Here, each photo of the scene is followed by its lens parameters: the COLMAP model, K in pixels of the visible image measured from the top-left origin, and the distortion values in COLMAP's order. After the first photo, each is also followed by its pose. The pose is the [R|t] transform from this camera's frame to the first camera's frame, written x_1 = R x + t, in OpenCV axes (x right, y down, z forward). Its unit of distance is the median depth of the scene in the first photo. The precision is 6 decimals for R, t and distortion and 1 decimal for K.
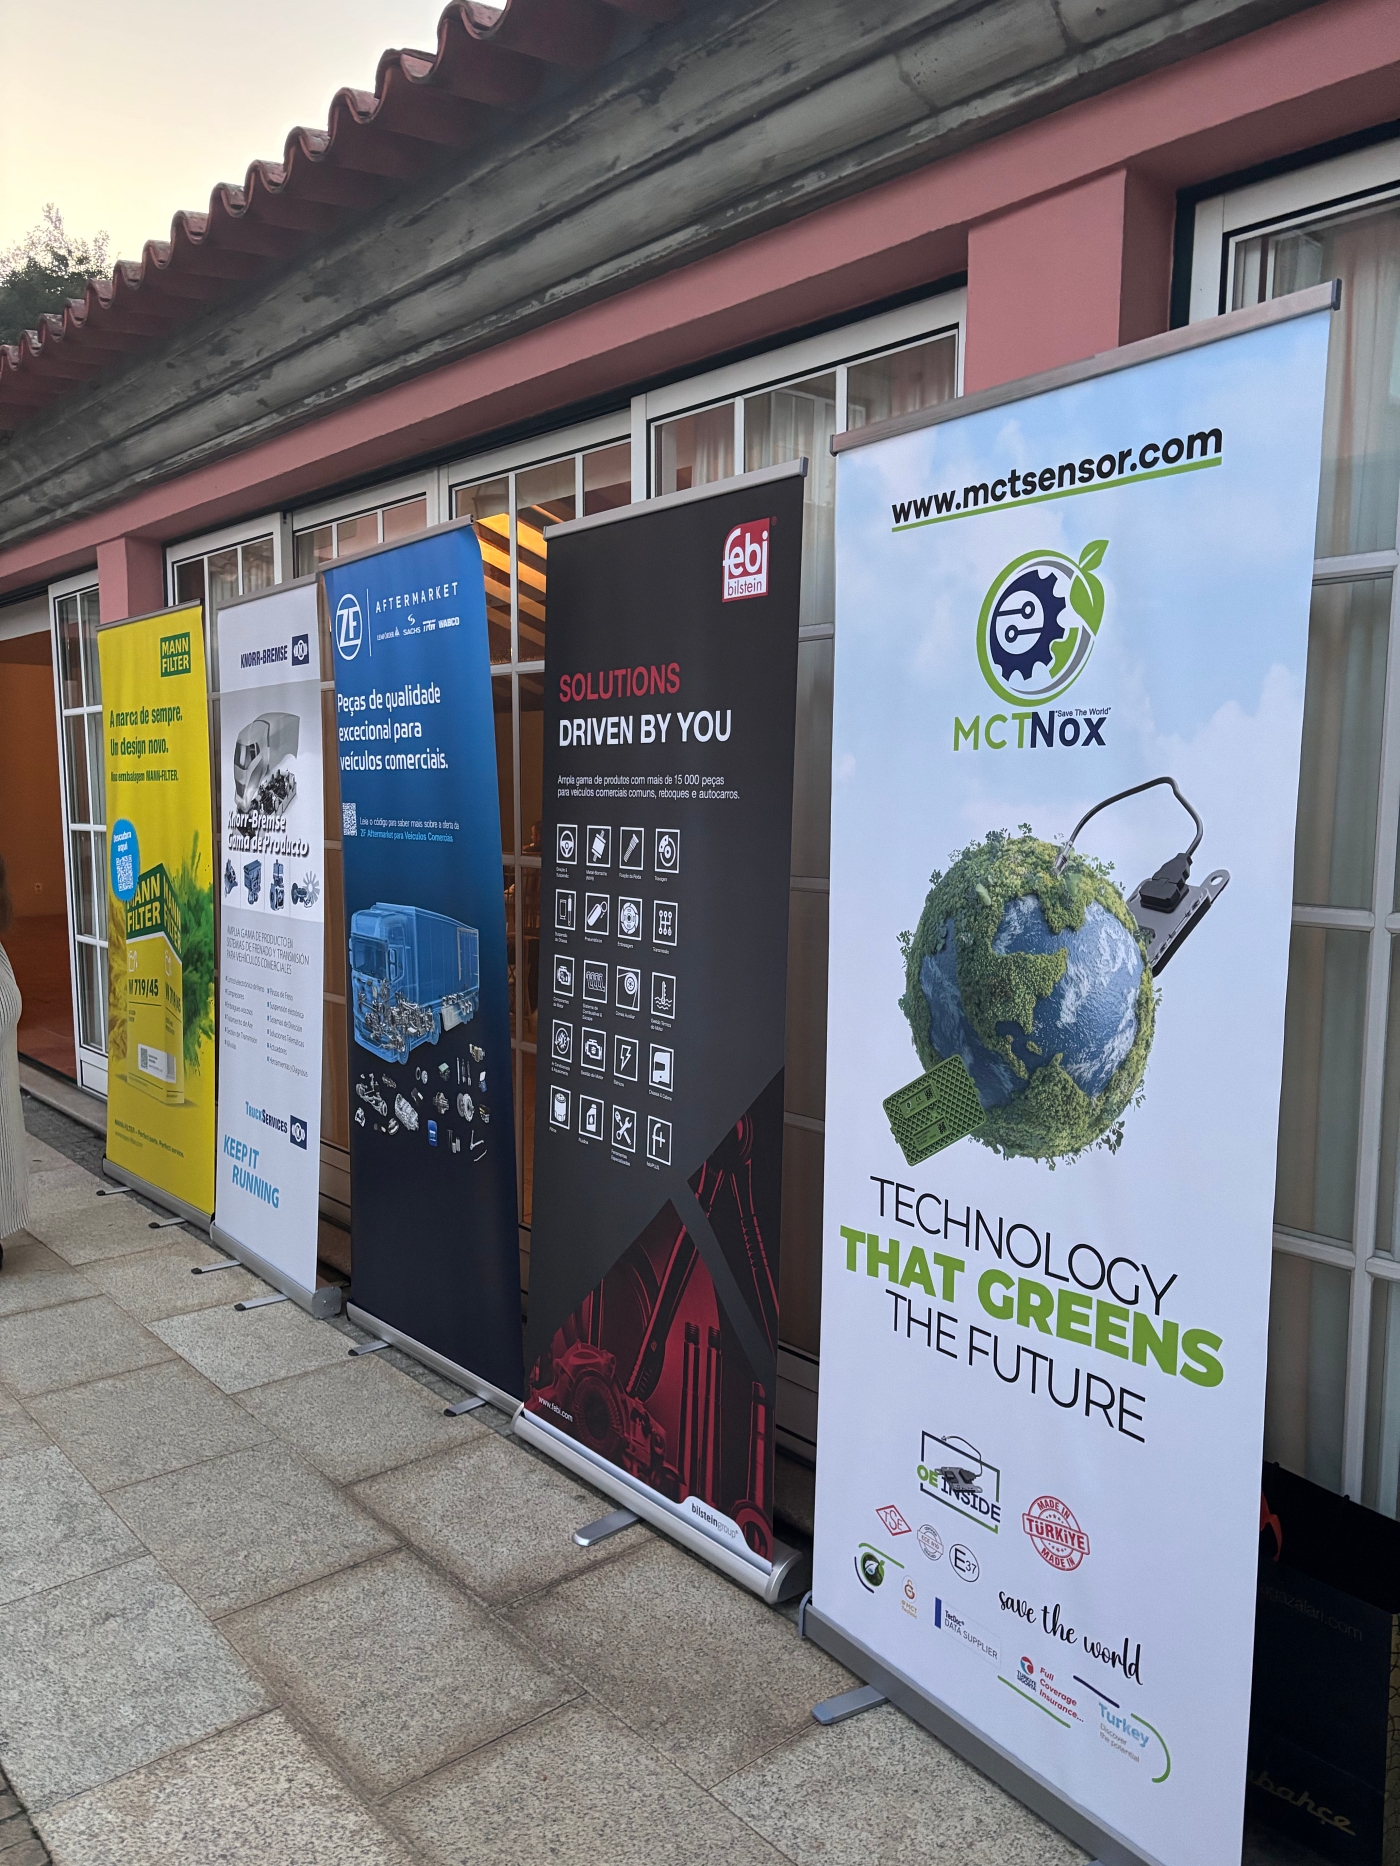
lens RADIAL K [[1405.3, 0, 711.9], [0, 1405.3, 945.9], [0, 0, 1]] dist [0.018190, 0.004320]
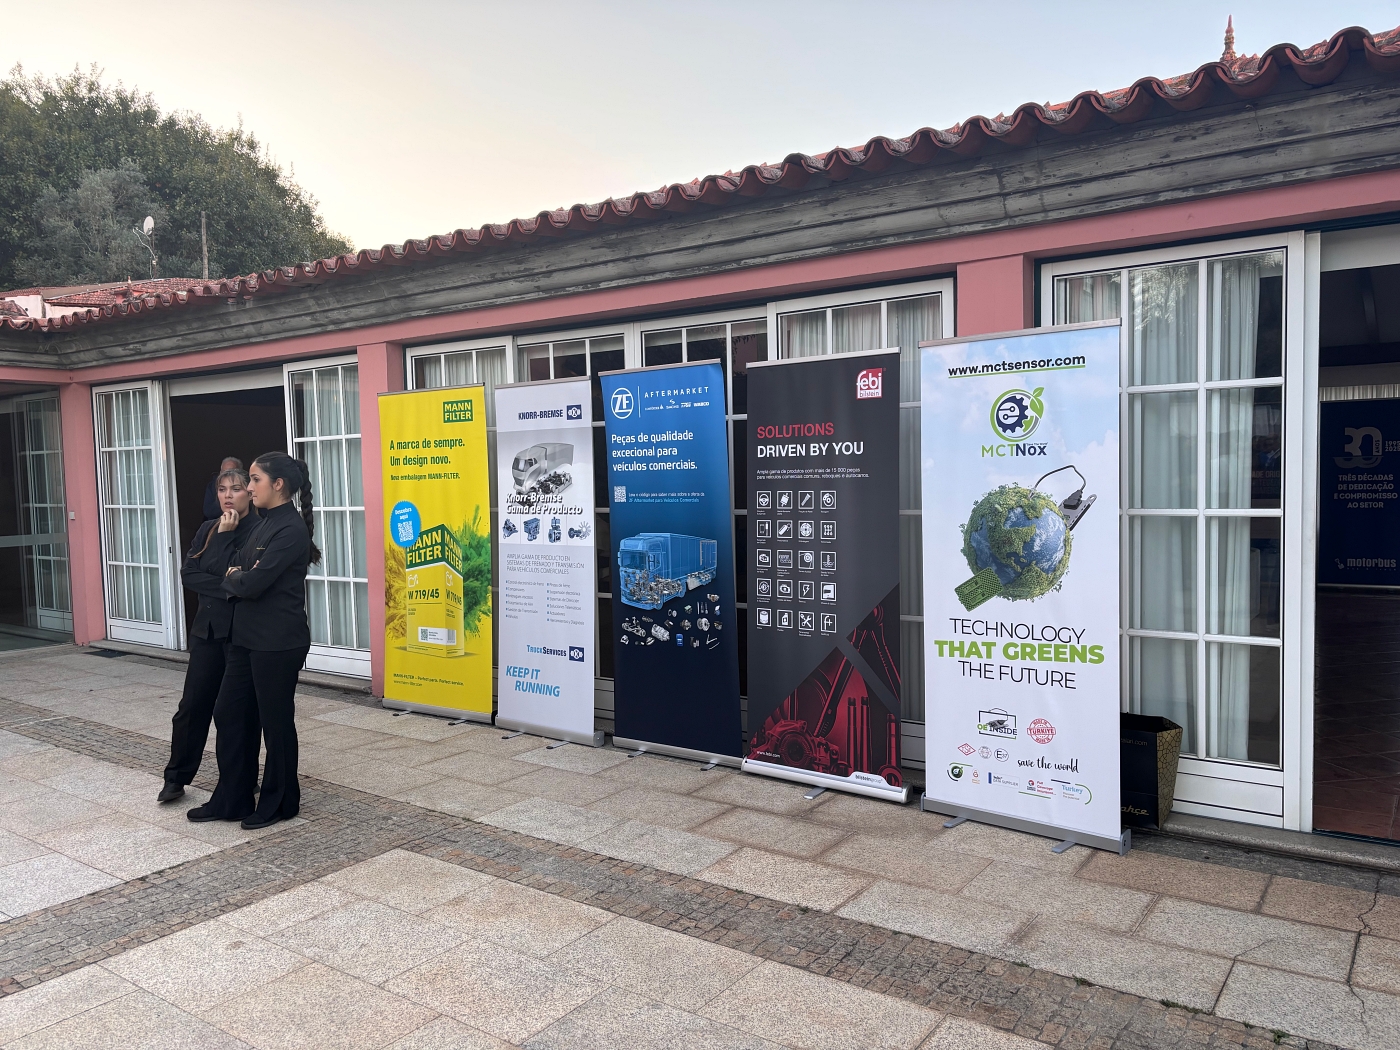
lens RADIAL K [[1054.3, 0, 689.5], [0, 1054.3, 526.5], [0, 0, 1]] dist [0.018190, 0.004320]
pose [[0.976230, -0.049799, 0.210941, -0.646336], [0.060352, 0.997212, -0.043885, 0.041906], [-0.208167, 0.055572, 0.976513, -0.702284]]
